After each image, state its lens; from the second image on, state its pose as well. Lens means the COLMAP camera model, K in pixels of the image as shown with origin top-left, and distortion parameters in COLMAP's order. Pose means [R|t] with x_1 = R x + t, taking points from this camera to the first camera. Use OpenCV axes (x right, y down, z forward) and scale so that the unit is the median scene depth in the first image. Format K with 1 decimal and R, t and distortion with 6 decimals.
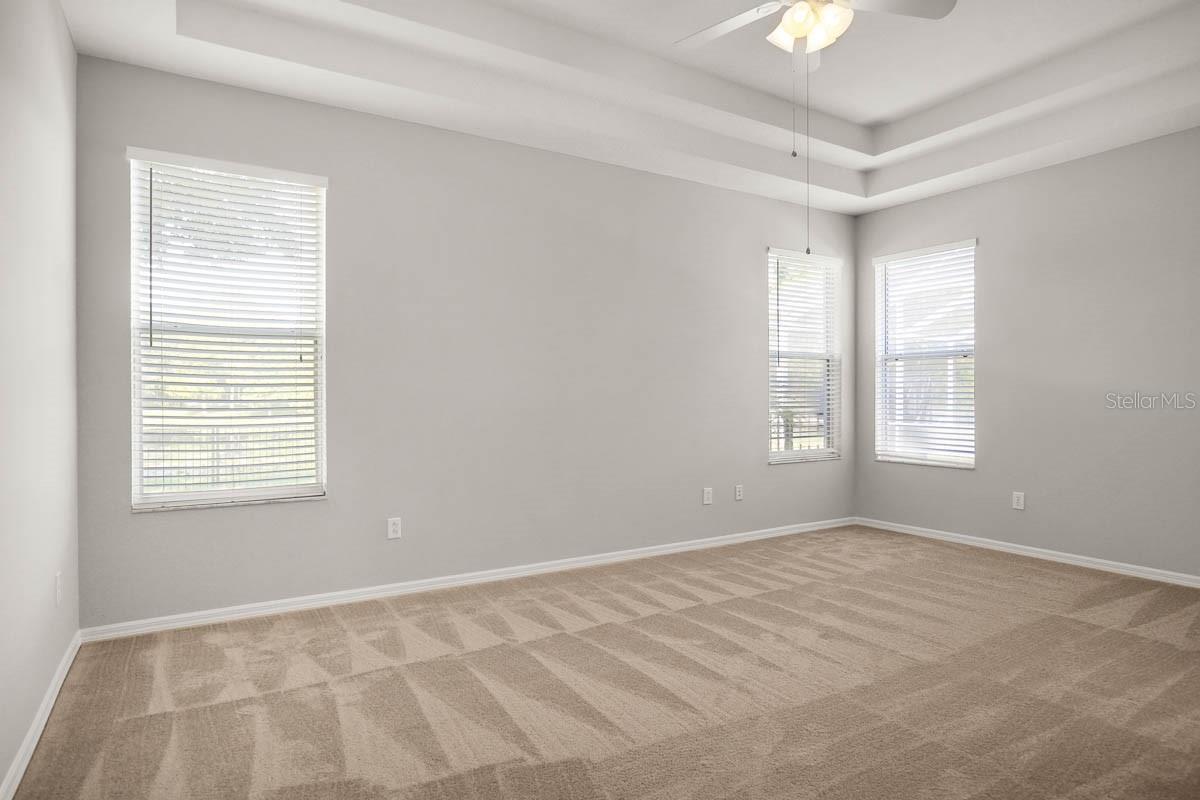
lens RADIAL K [[670.2, 0, 600.0], [0, 670.2, 400.0], [0, 0, 1]] dist [-0.001801, -0.000192]
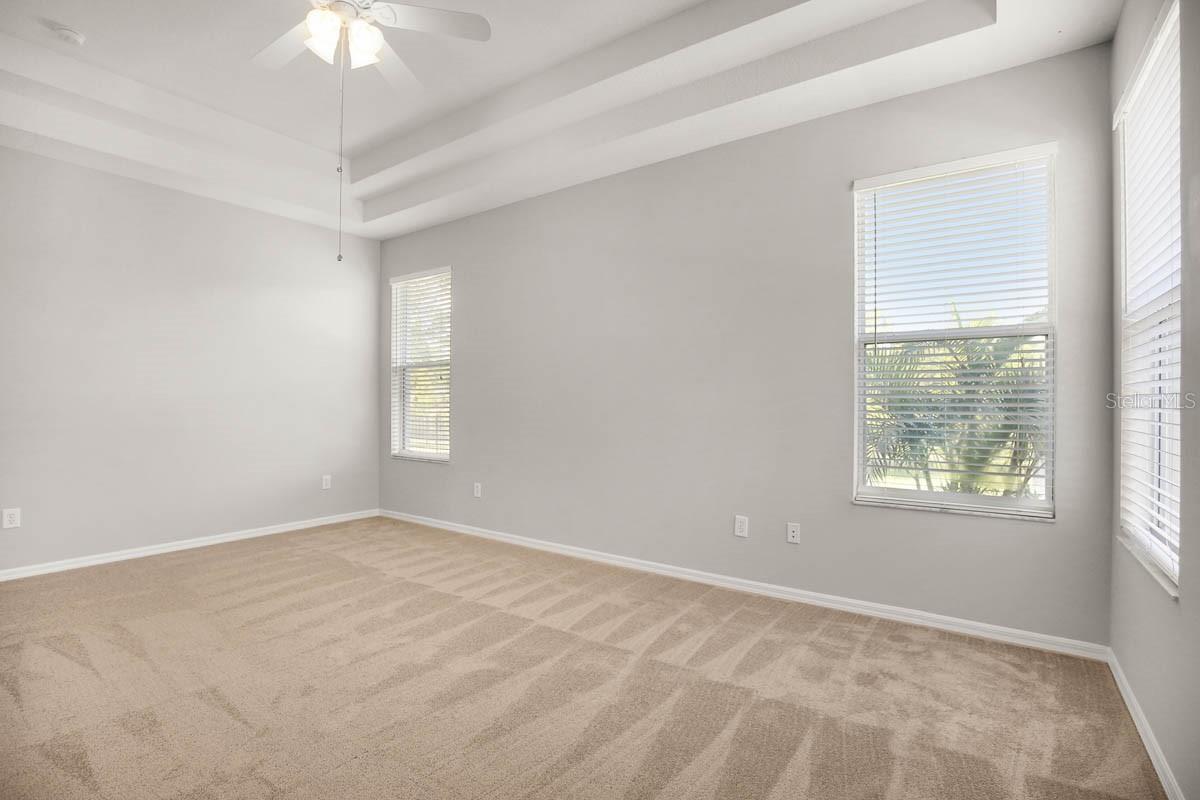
lens RADIAL K [[551.8, 0, 600.0], [0, 551.8, 400.0], [0, 0, 1]] dist [-0.027615, -0.000047]
pose [[0.399534, 0.001457, -0.916717, 0.974807], [-0.009513, 0.999951, -0.002557, -0.006600], [0.916669, 0.009742, 0.399528, 0.815573]]
